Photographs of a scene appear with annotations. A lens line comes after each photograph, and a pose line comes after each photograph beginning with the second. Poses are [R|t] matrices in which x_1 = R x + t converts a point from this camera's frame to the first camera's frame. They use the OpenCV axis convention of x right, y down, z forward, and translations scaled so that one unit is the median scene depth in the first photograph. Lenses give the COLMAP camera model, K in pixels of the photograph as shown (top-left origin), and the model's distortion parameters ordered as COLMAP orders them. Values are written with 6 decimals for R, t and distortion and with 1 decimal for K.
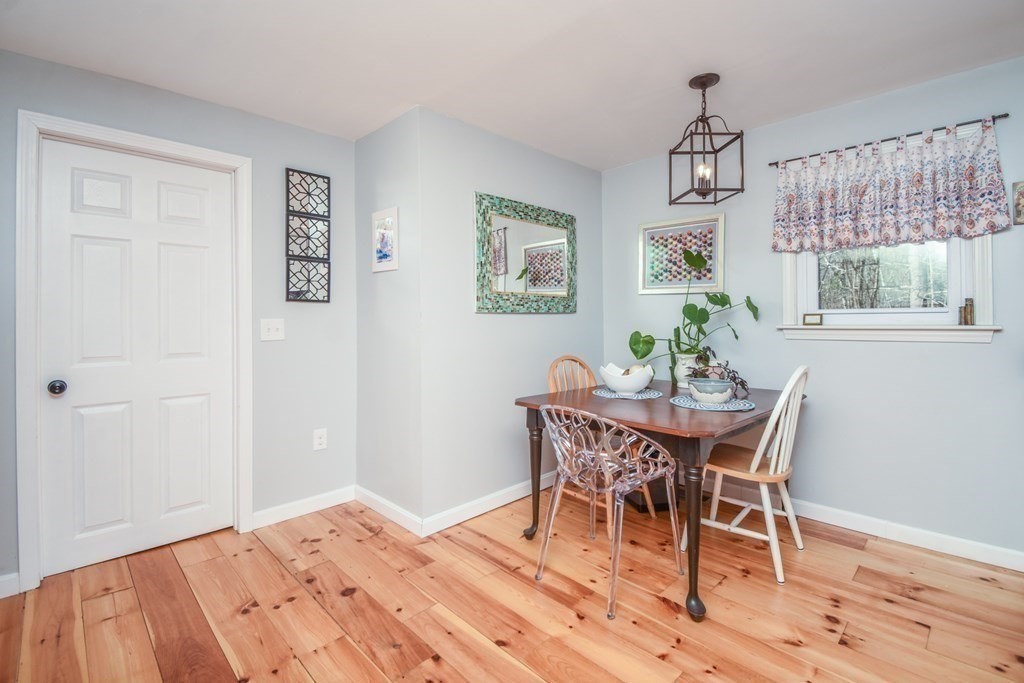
lens RADIAL K [[455.4, 0, 516.3], [0, 455.4, 322.7], [0, 0, 1]] dist [0.000196, -0.000548]
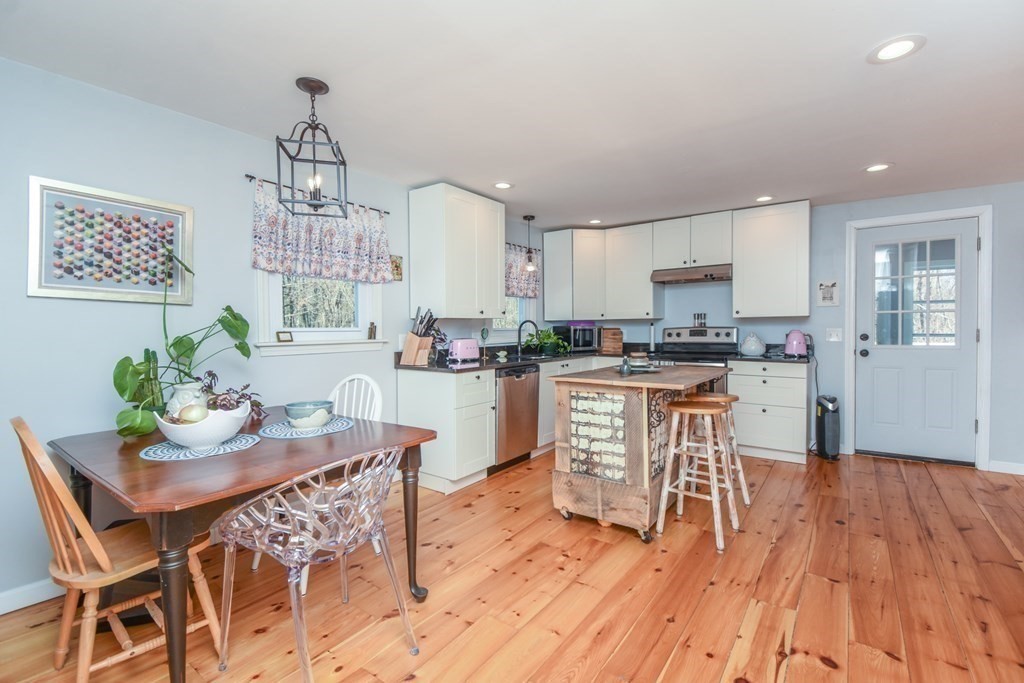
lens RADIAL K [[449.4, 0, 514.4], [0, 449.4, 334.0], [0, 0, 1]] dist [0.025328, -0.024285]
pose [[-0.147410, -0.002189, 0.989073, -0.434398], [0.012243, 0.999917, 0.004038, -0.010158], [-0.989000, 0.012705, -0.147371, 0.544628]]
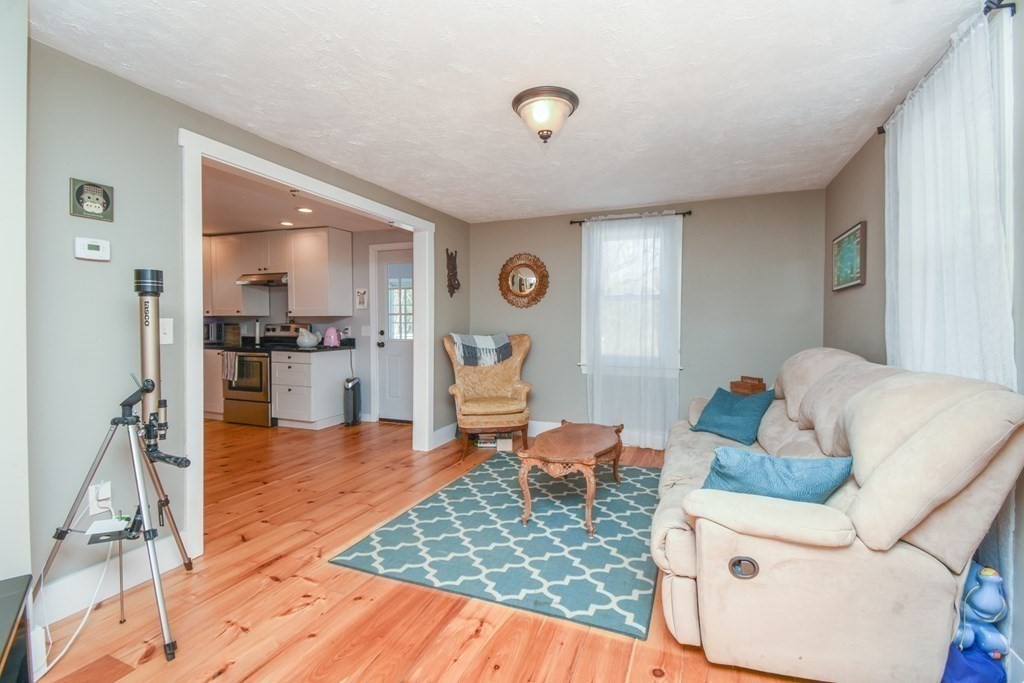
lens RADIAL K [[457.6, 0, 529.1], [0, 457.6, 322.6], [0, 0, 1]] dist [0.027319, -0.025384]
pose [[-0.402144, 0.007373, 0.915547, -1.158020], [0.000876, 0.999970, -0.007669, -0.008420], [-0.915576, -0.002282, -0.402138, -0.491862]]
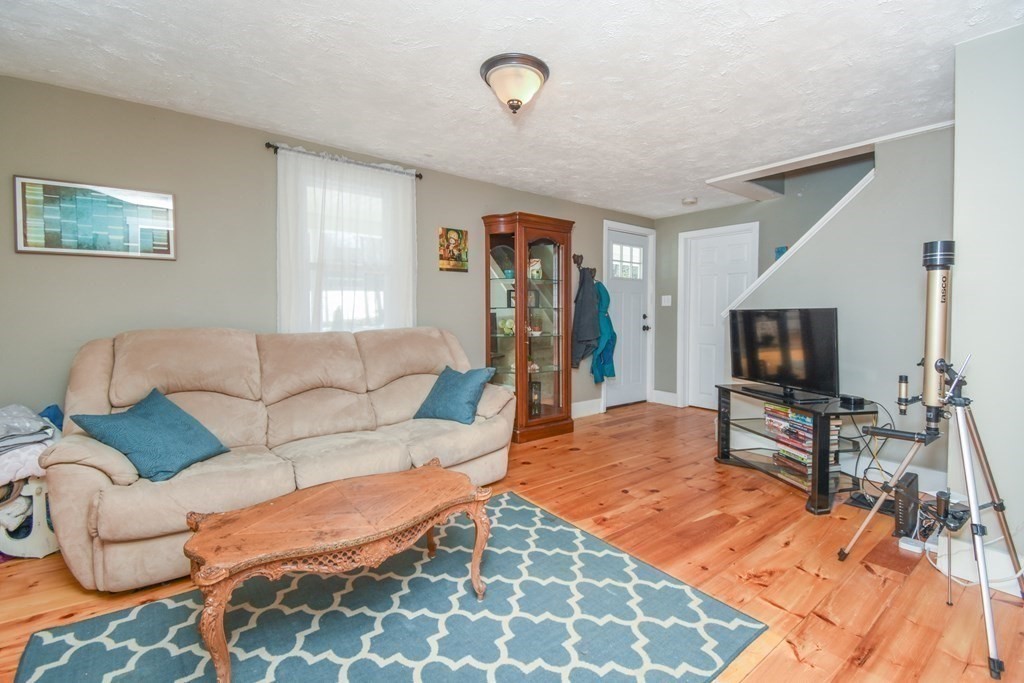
lens RADIAL K [[449.4, 0, 514.4], [0, 449.4, 334.0], [0, 0, 1]] dist [0.025328, -0.024285]
pose [[-0.131202, 0.051360, -0.990024, 0.235916], [-0.003504, 0.998627, 0.052270, 0.003436], [0.991349, 0.010327, -0.130842, -0.729049]]
